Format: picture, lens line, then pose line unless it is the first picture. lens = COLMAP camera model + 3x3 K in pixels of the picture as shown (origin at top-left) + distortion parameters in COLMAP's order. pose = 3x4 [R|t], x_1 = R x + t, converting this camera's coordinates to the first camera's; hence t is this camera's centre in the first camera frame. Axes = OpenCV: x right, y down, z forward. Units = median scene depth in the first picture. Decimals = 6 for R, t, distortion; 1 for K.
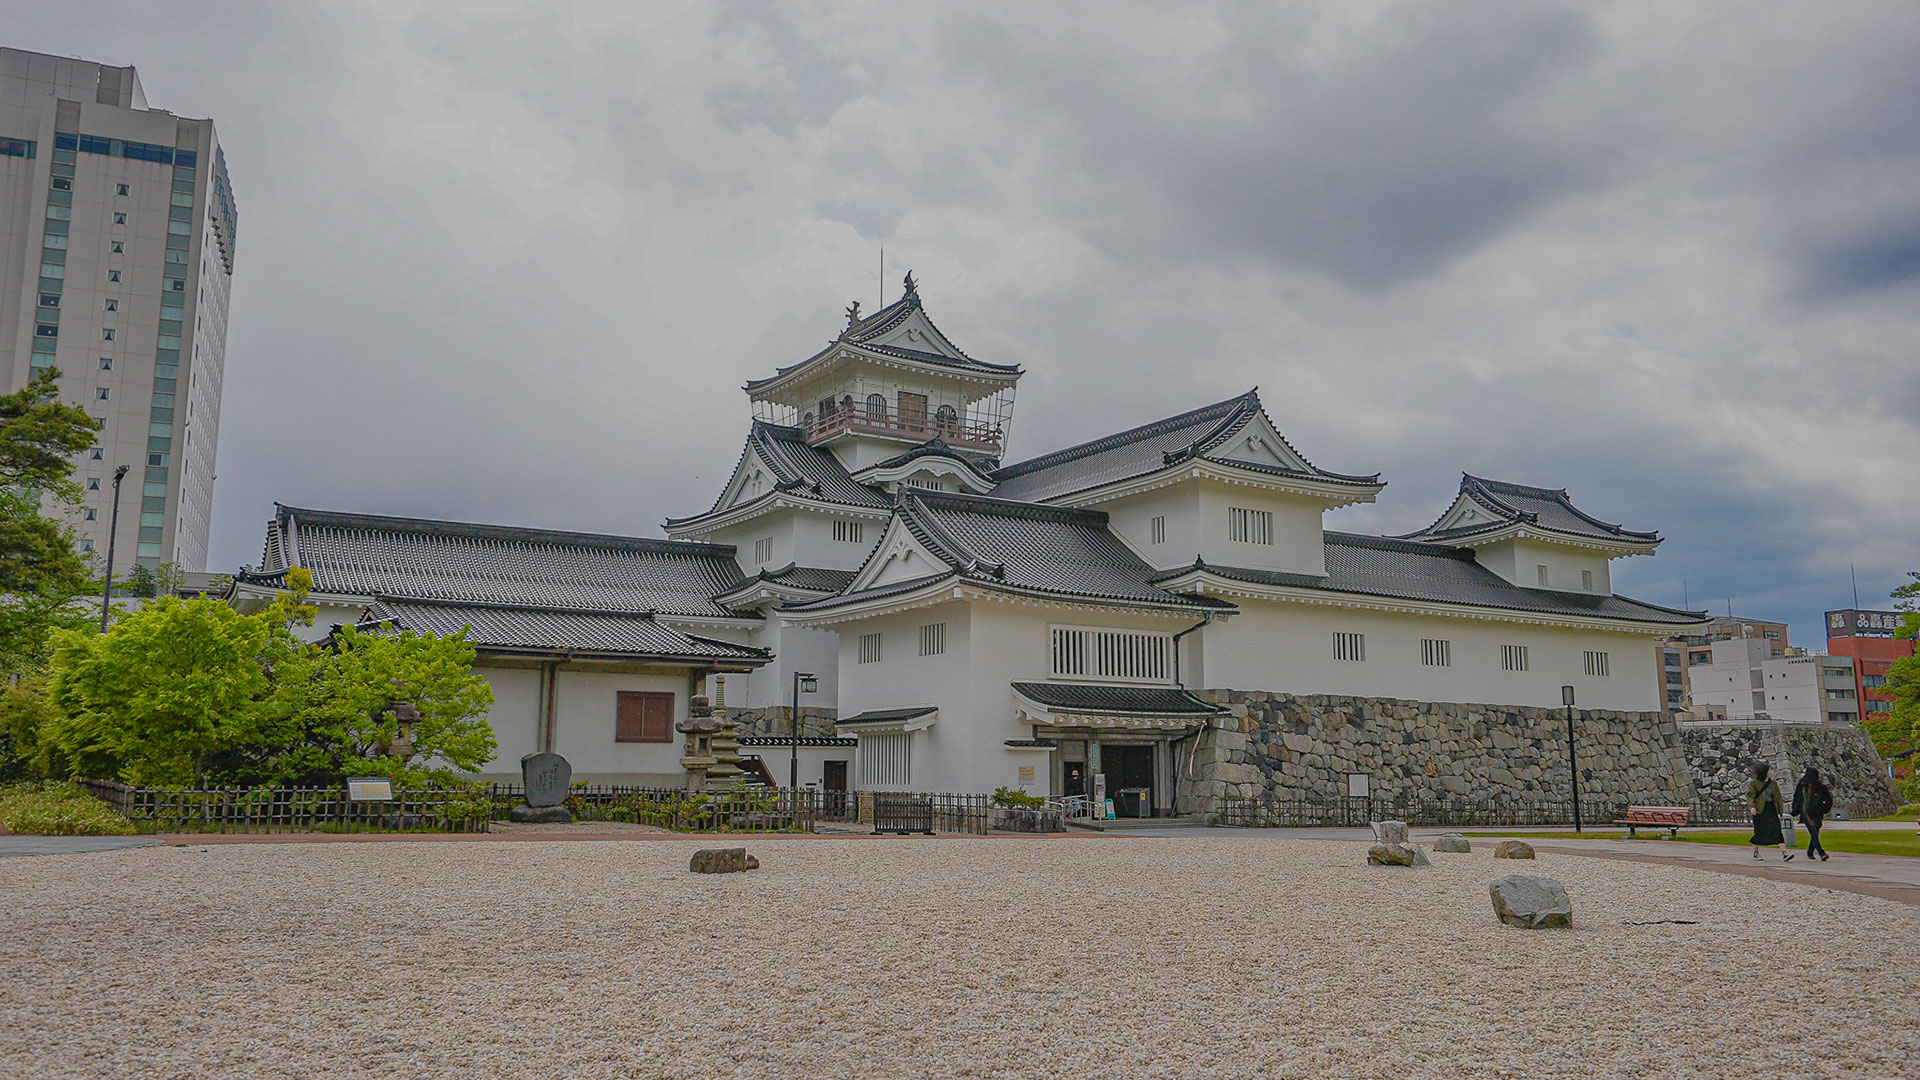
lens RADIAL K [[1407.9, 0, 960.0], [0, 1407.9, 540.0], [0, 0, 1]] dist [-0.011024, 0.048702]
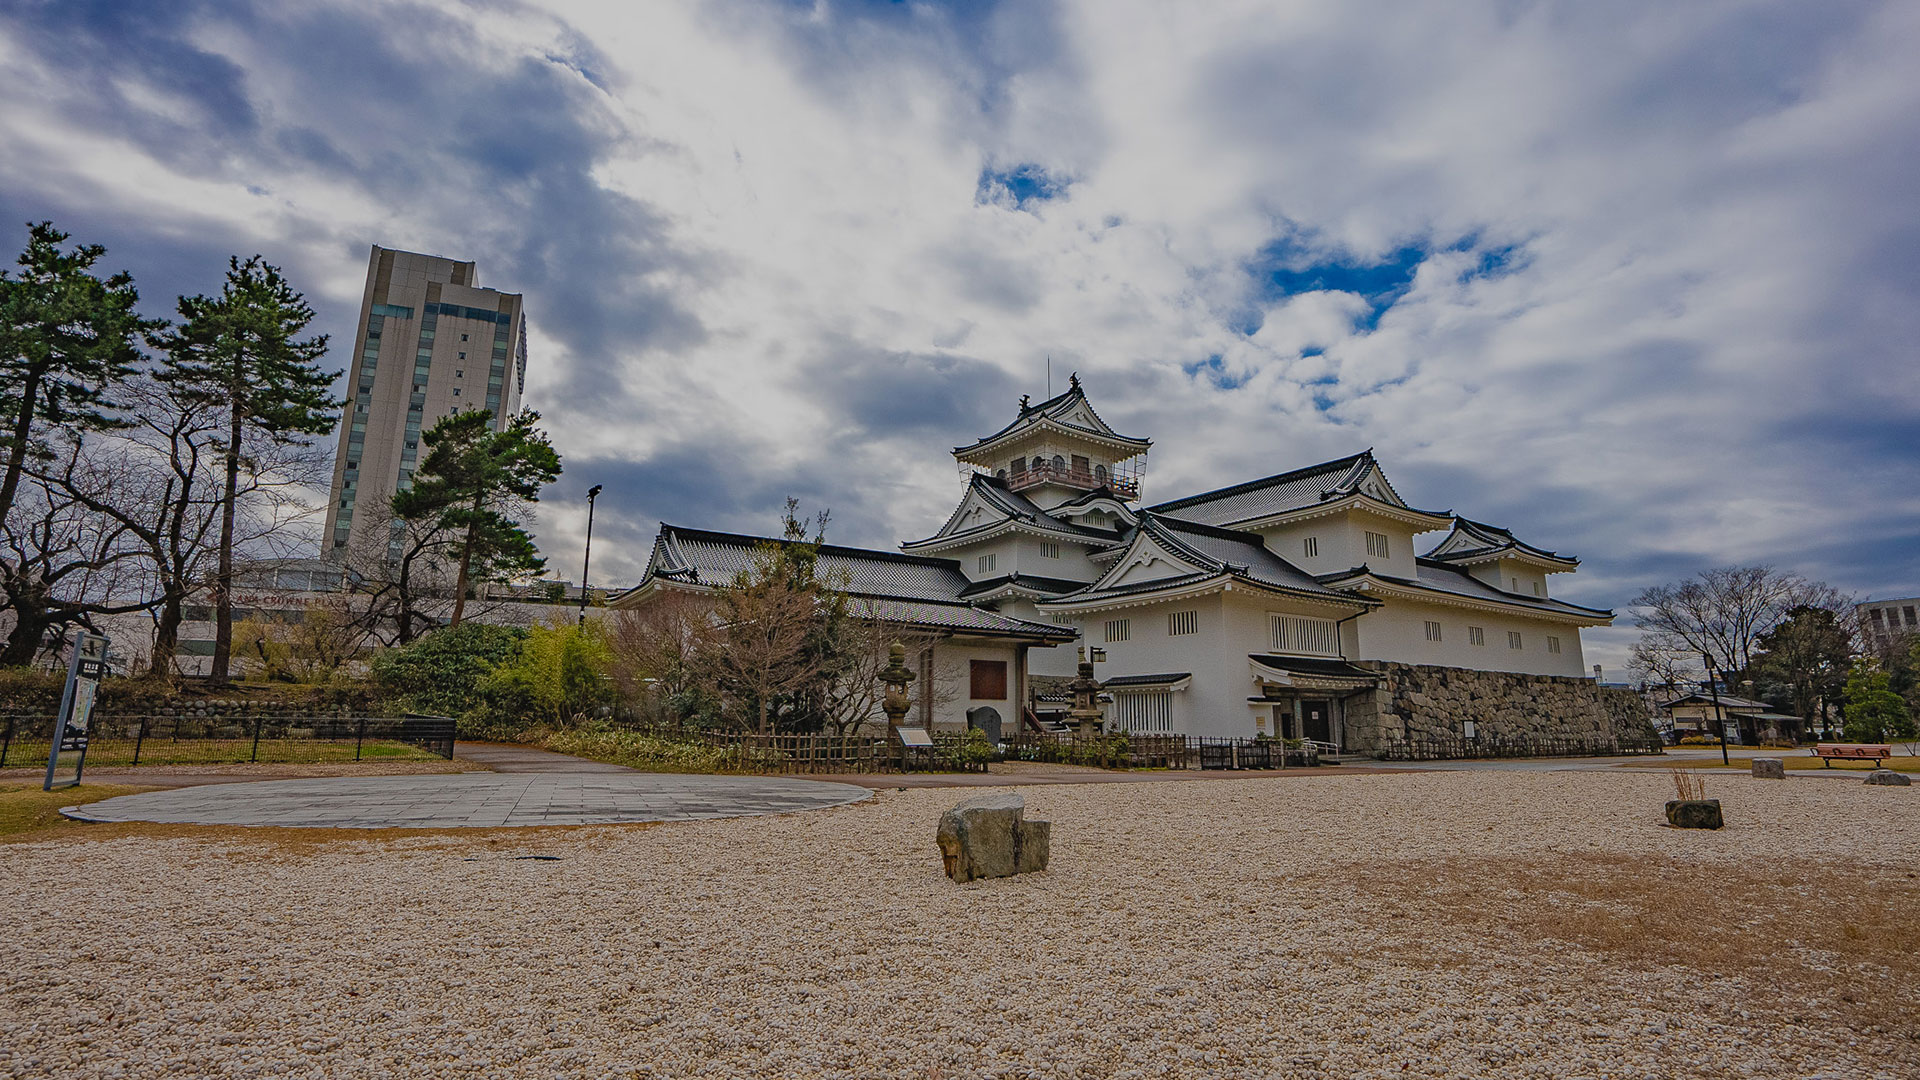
lens RADIAL K [[878.5, 0, 960.0], [0, 878.5, 540.0], [0, 0, 1]] dist [-0.058558, 0.020409]
pose [[0.999532, 0.009654, 0.029032, -0.220202], [-0.008511, 0.999194, -0.039239, 0.021680], [-0.029387, 0.038974, 0.998808, 0.136363]]
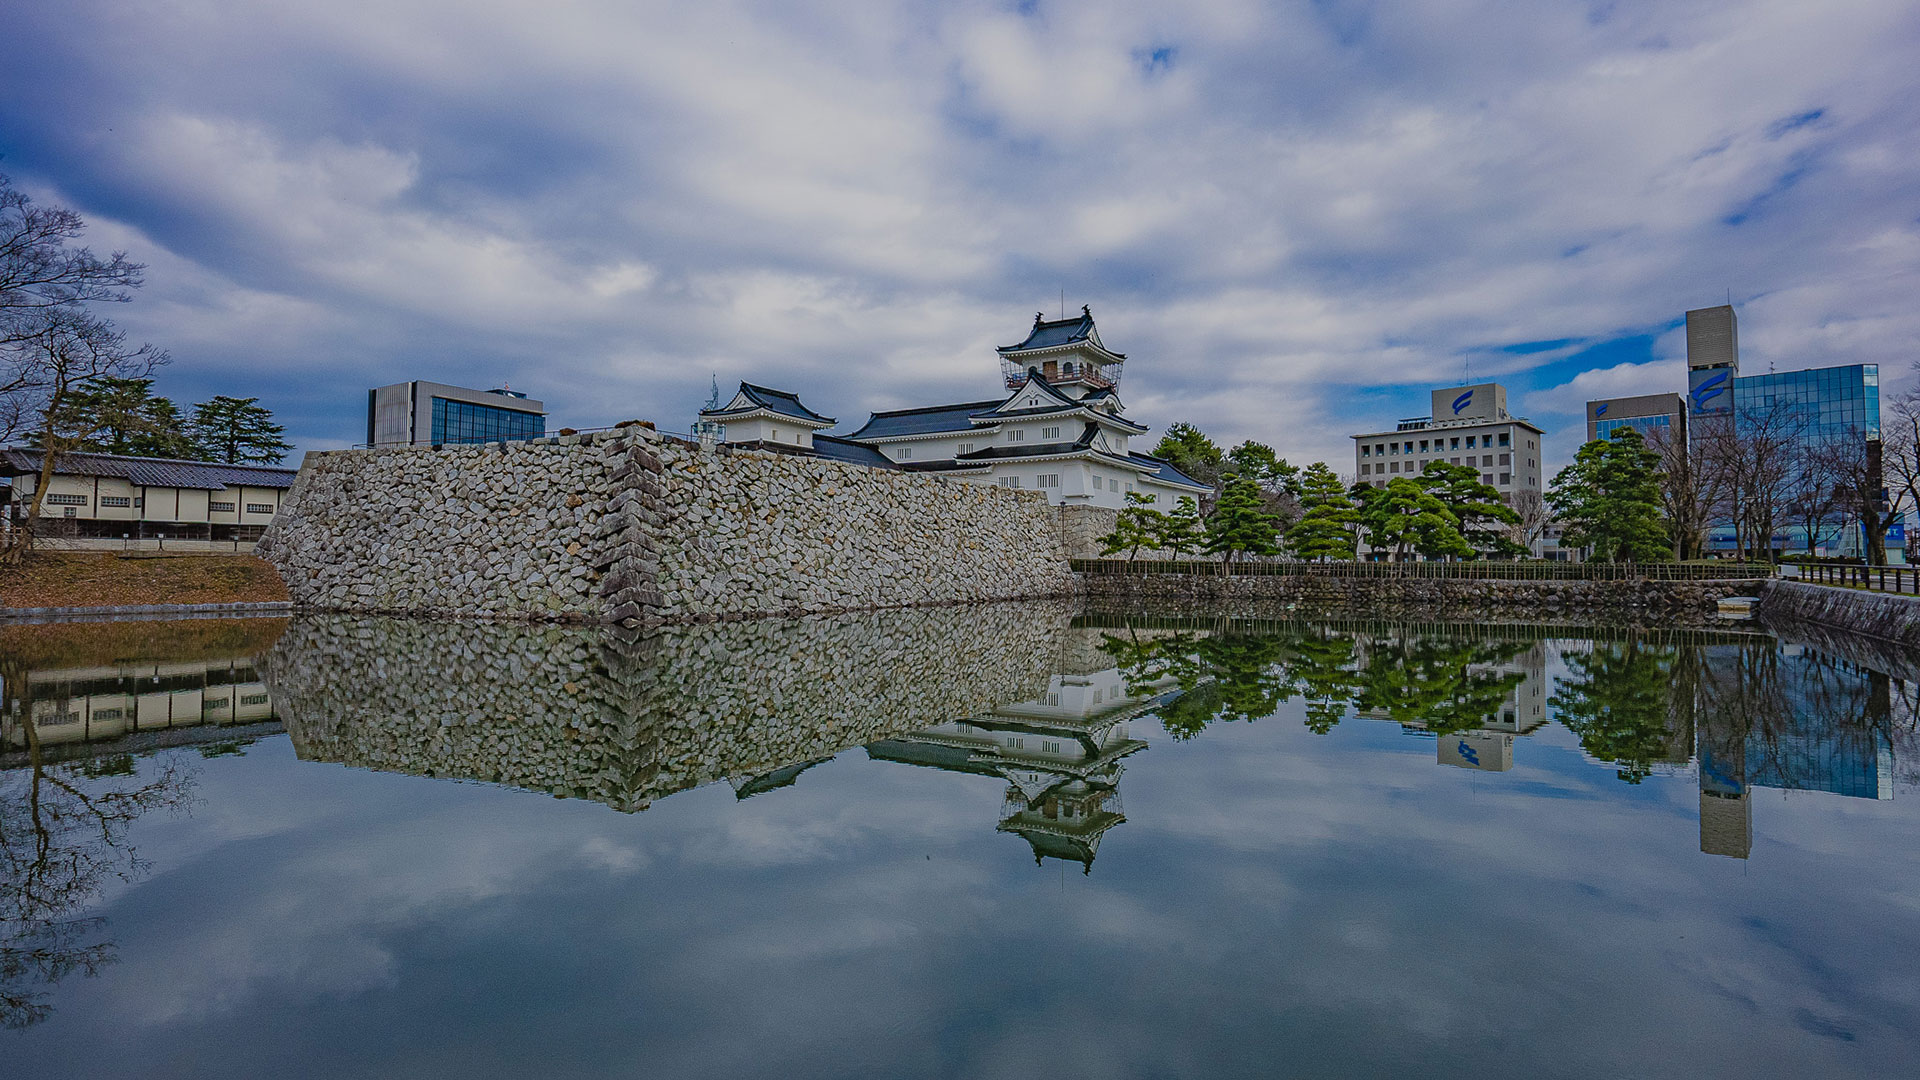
lens RADIAL K [[878.5, 0, 960.0], [0, 878.5, 540.0], [0, 0, 1]] dist [-0.058558, 0.020409]
pose [[0.915117, 0.013284, 0.402969, -0.914370], [-0.067896, 0.990261, 0.121543, 0.018057], [-0.397430, -0.138586, 0.907107, -0.215441]]
